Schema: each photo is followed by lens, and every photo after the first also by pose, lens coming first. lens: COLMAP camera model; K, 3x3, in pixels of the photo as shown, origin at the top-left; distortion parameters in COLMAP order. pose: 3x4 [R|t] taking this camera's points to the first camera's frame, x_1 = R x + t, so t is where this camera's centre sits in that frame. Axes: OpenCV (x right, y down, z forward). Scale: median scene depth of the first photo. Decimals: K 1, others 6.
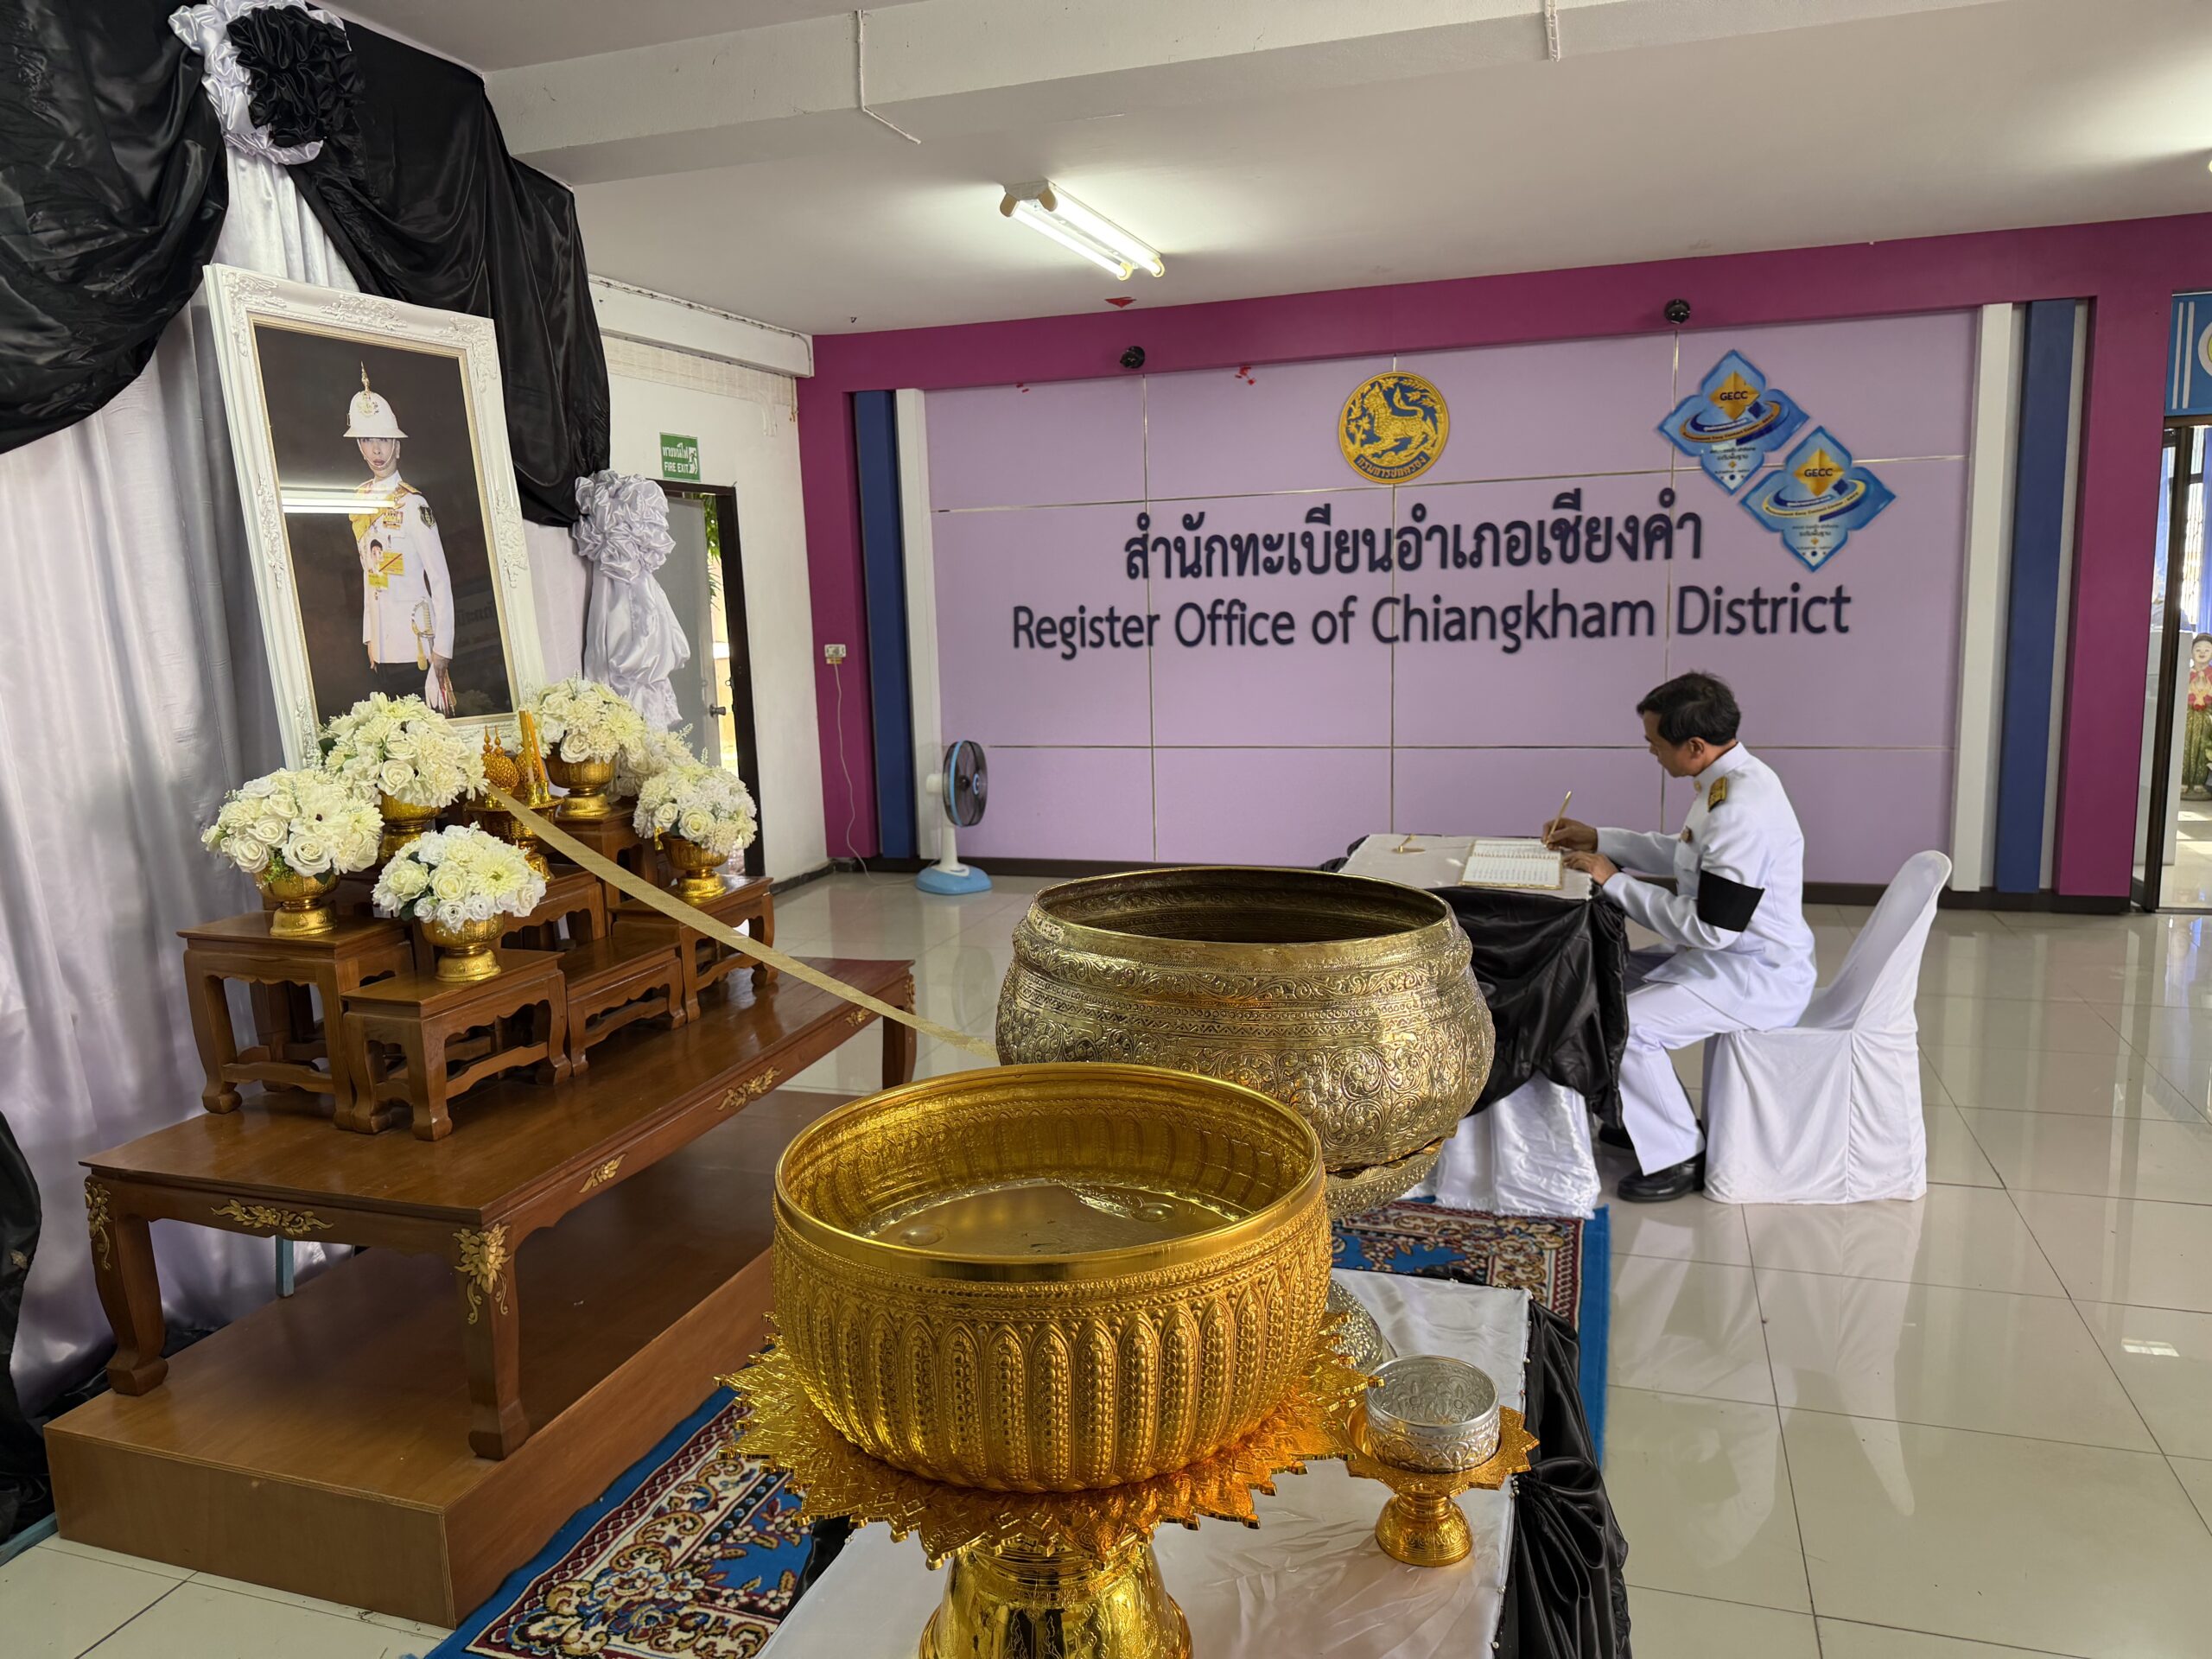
lens RADIAL K [[1556.0, 0, 1087.7], [0, 1556.0, 833.4], [0, 0, 1]] dist [0.039458, -0.040172]
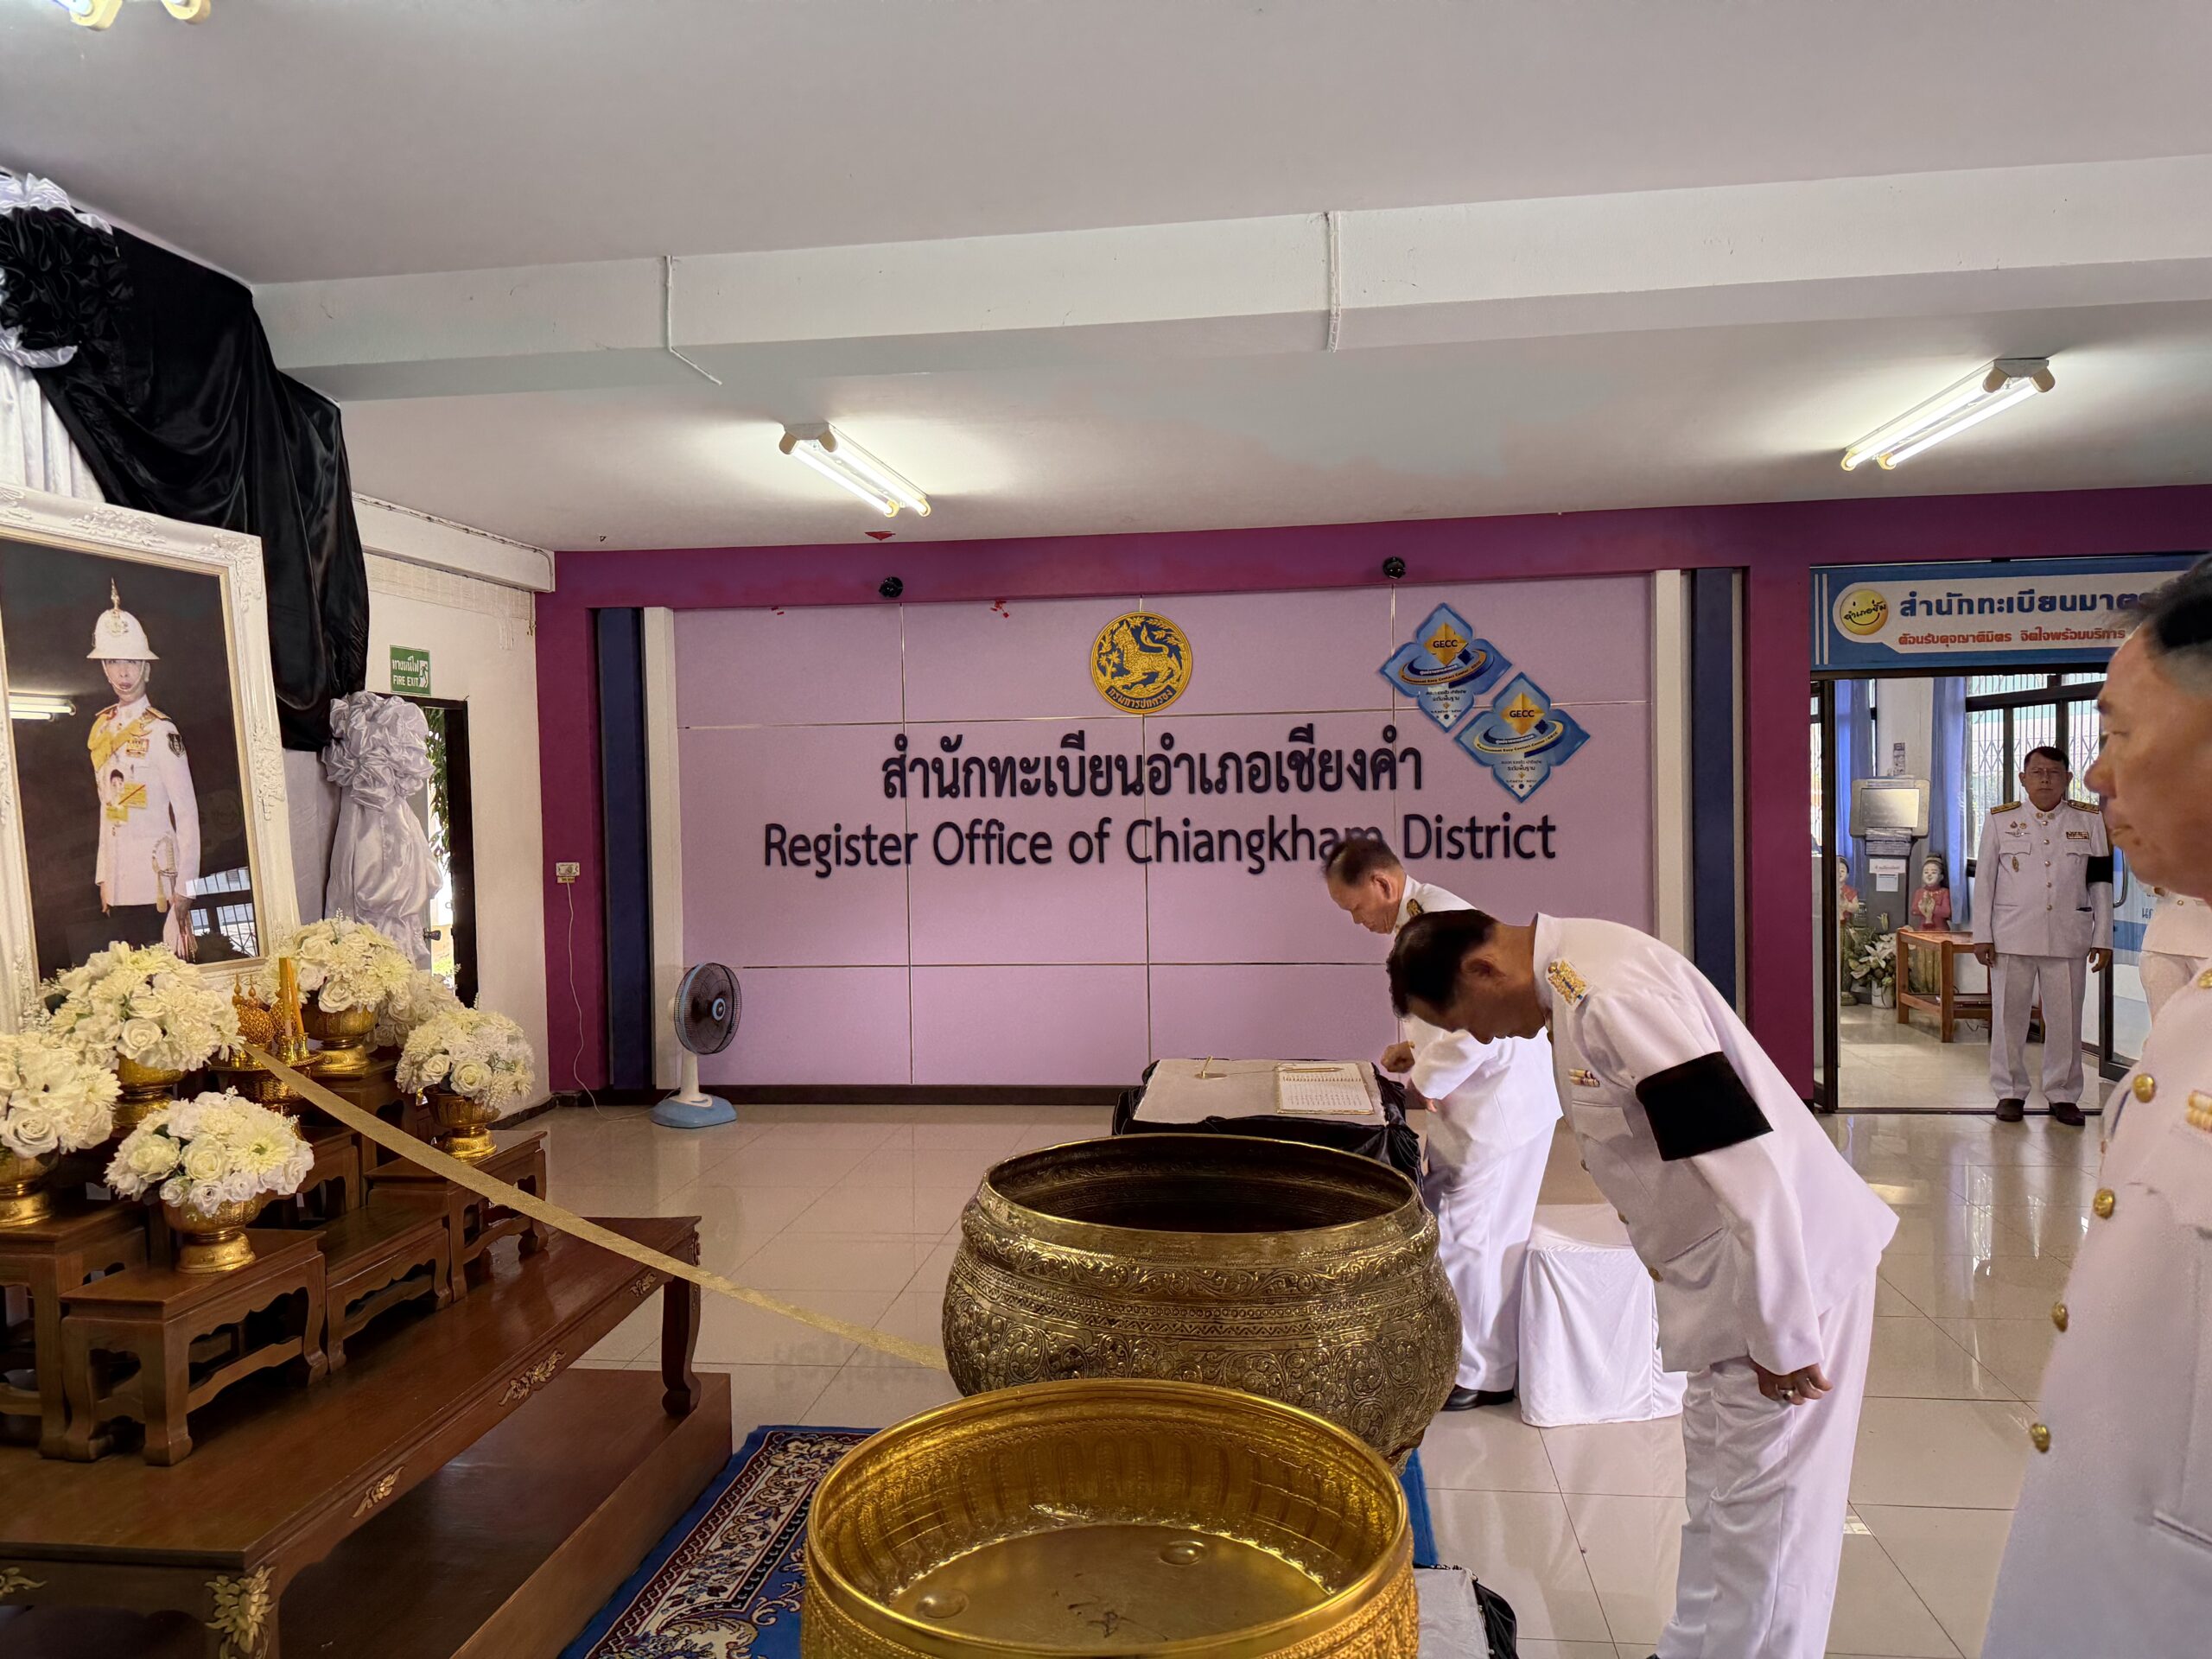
lens RADIAL K [[1556.0, 0, 1103.6], [0, 1556.0, 836.9], [0, 0, 1]] dist [0.039458, -0.040172]
pose [[0.981141, 0.006070, 0.193198, -0.069488], [0.019077, 0.991586, -0.128035, -0.021624], [-0.192350, 0.129306, 0.972770, 0.015113]]
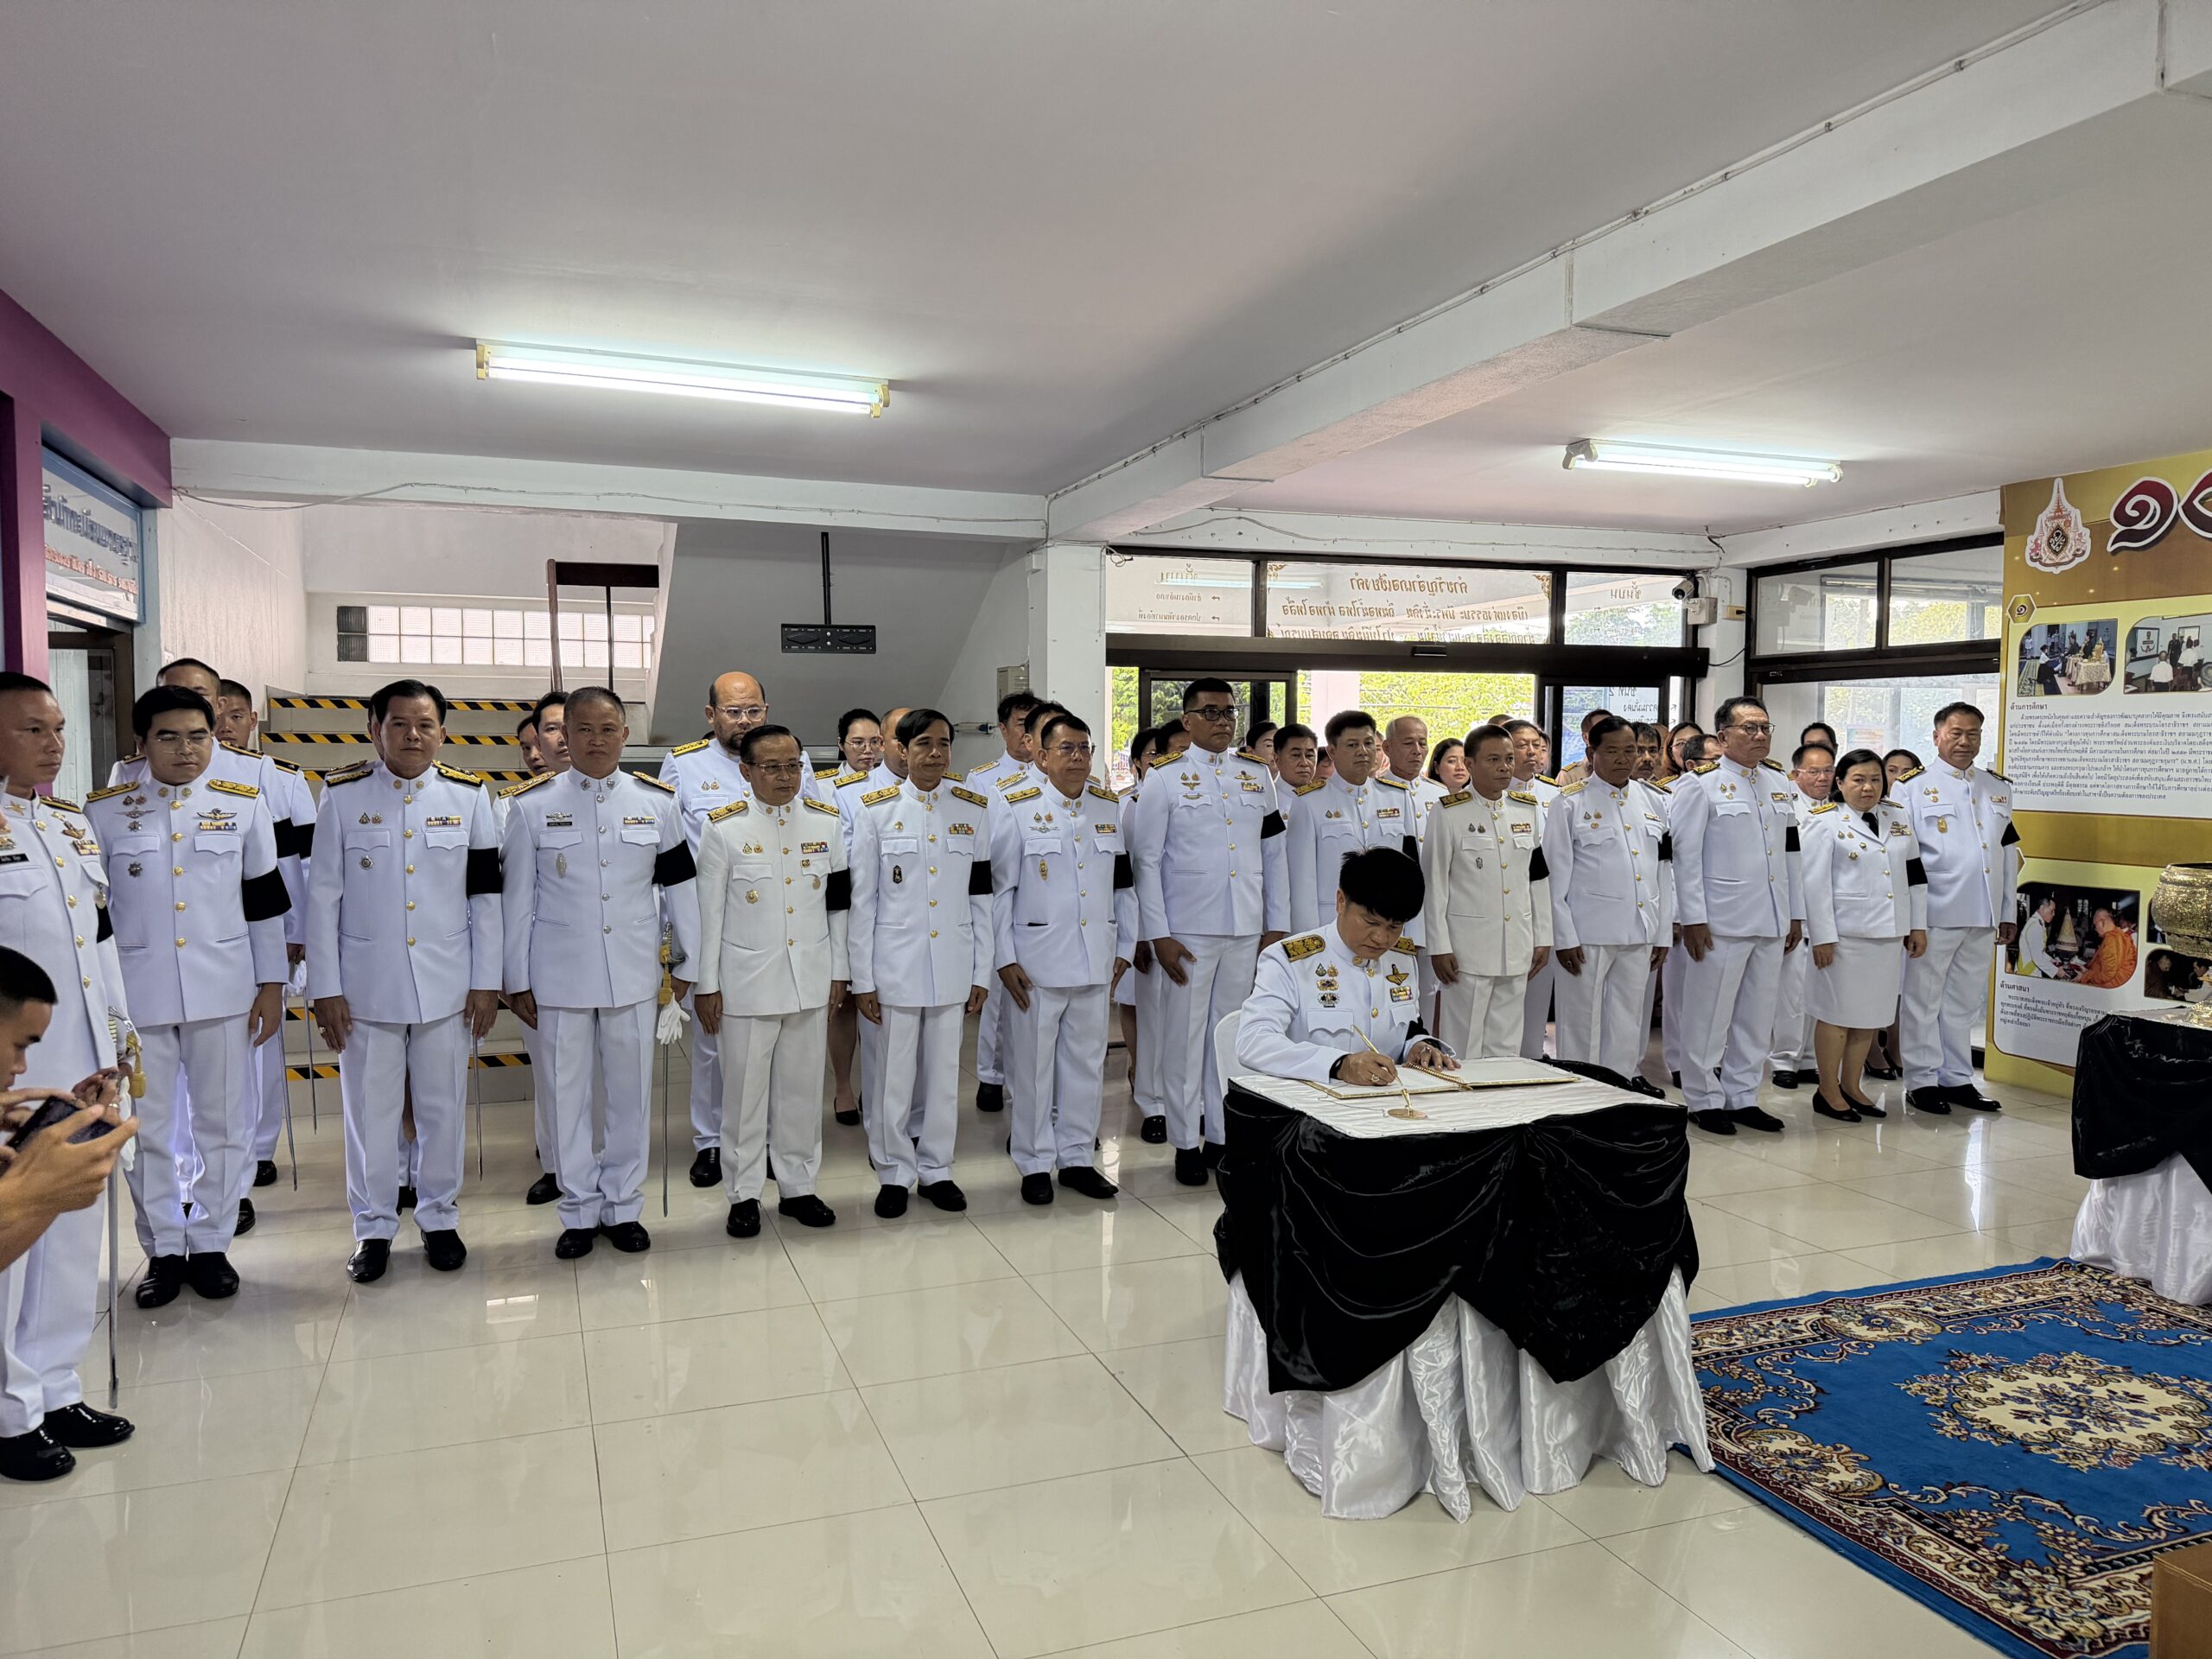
lens RADIAL K [[1556.0, 0, 1112.6], [0, 1556.0, 833.5], [0, 0, 1]] dist [0.039458, -0.040172]
pose [[0.634866, 0.077739, -0.768701, 0.439943], [-0.151210, 0.988187, -0.024947, 0.050220], [0.757681, 0.132074, 0.639121, -0.387393]]
